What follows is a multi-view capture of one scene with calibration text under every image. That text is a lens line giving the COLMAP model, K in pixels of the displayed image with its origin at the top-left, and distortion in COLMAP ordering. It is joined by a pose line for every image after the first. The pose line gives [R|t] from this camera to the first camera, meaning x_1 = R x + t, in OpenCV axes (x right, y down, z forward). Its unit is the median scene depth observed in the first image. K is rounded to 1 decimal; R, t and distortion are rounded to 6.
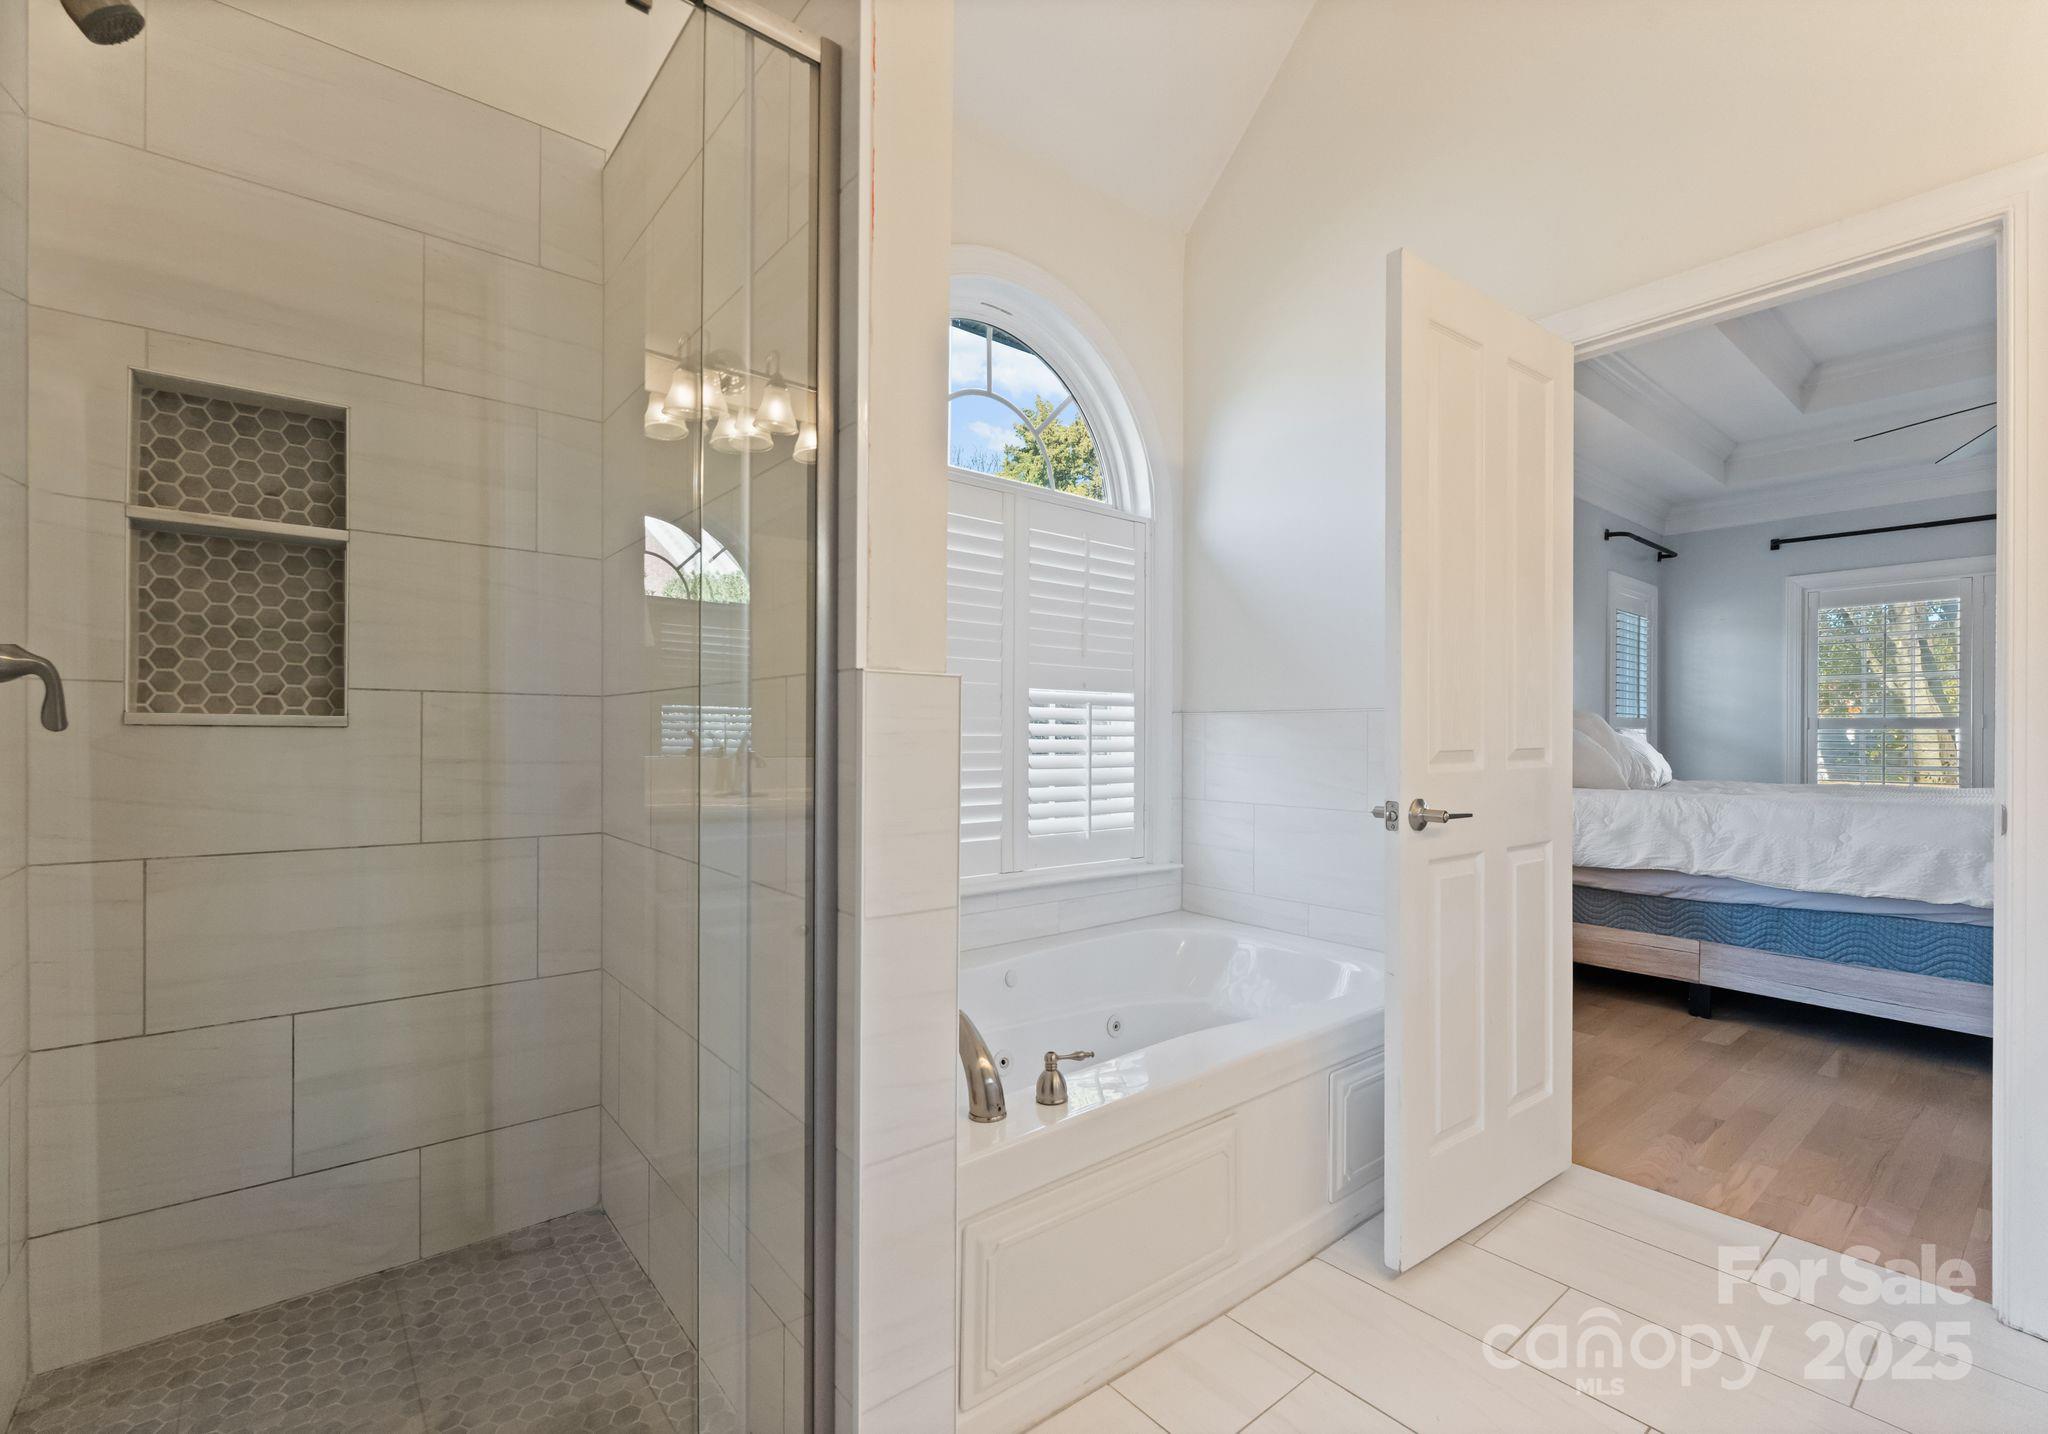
lens RADIAL K [[872.4, 0, 1028.2], [0, 872.4, 731.5], [0, 0, 1]] dist [0.008342, -0.000231]
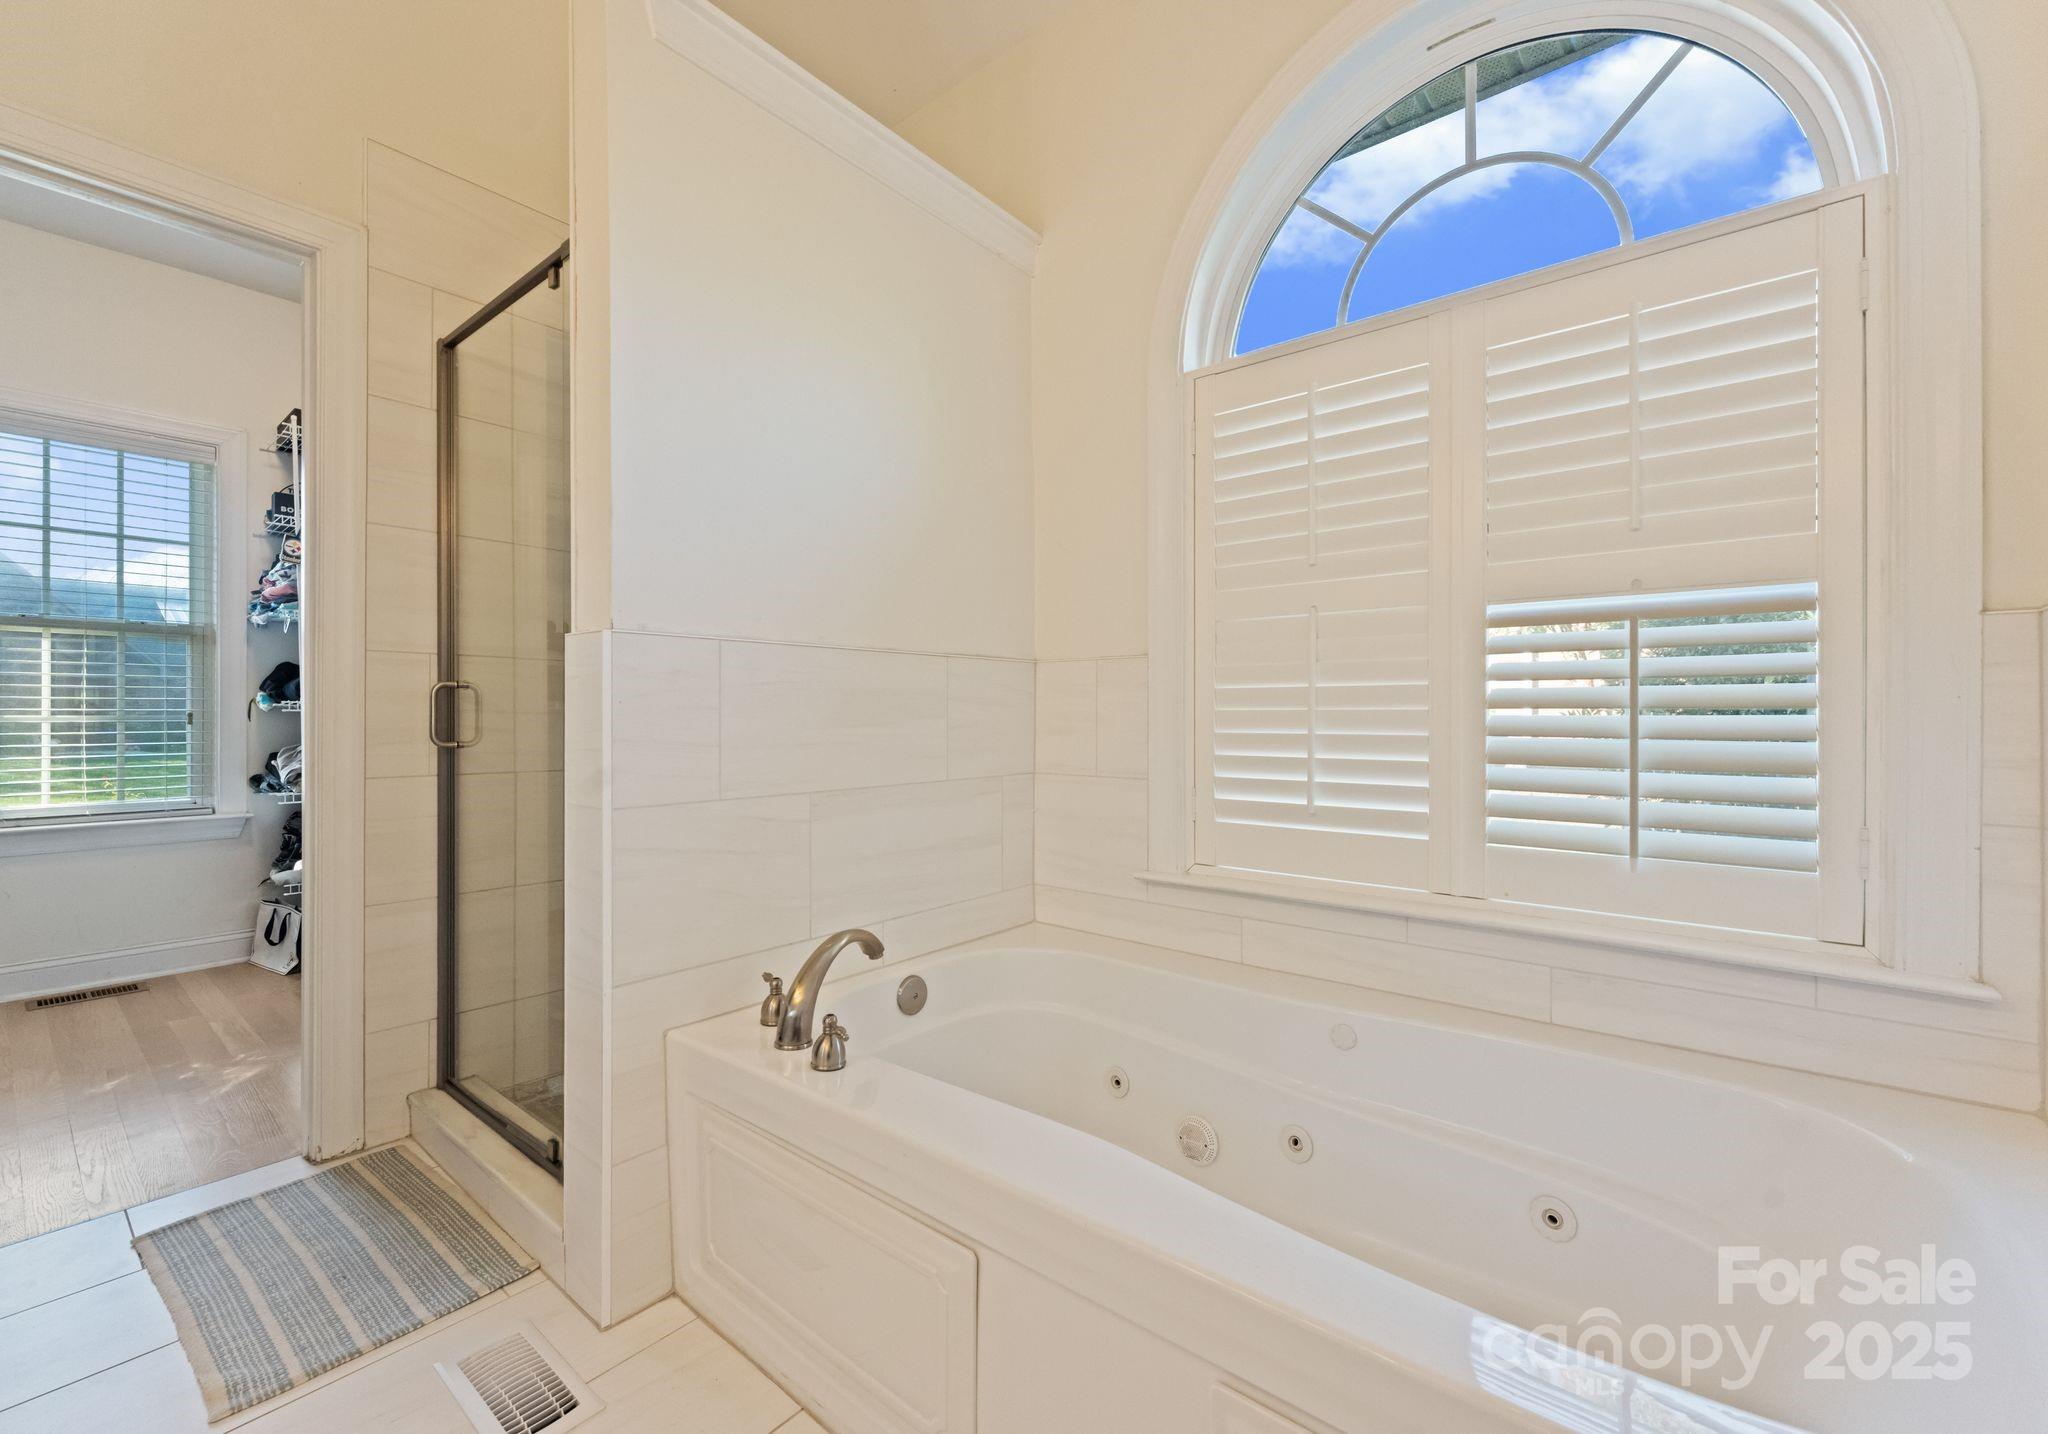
lens RADIAL K [[872.4, 0, 1028.2], [0, 872.4, 731.5], [0, 0, 1]] dist [0.008342, -0.000231]
pose [[0.218233, -0.001179, -0.975896, 0.553985], [-0.002702, 0.999995, -0.001813, 0.041543], [0.975893, 0.003033, 0.218229, 0.574041]]
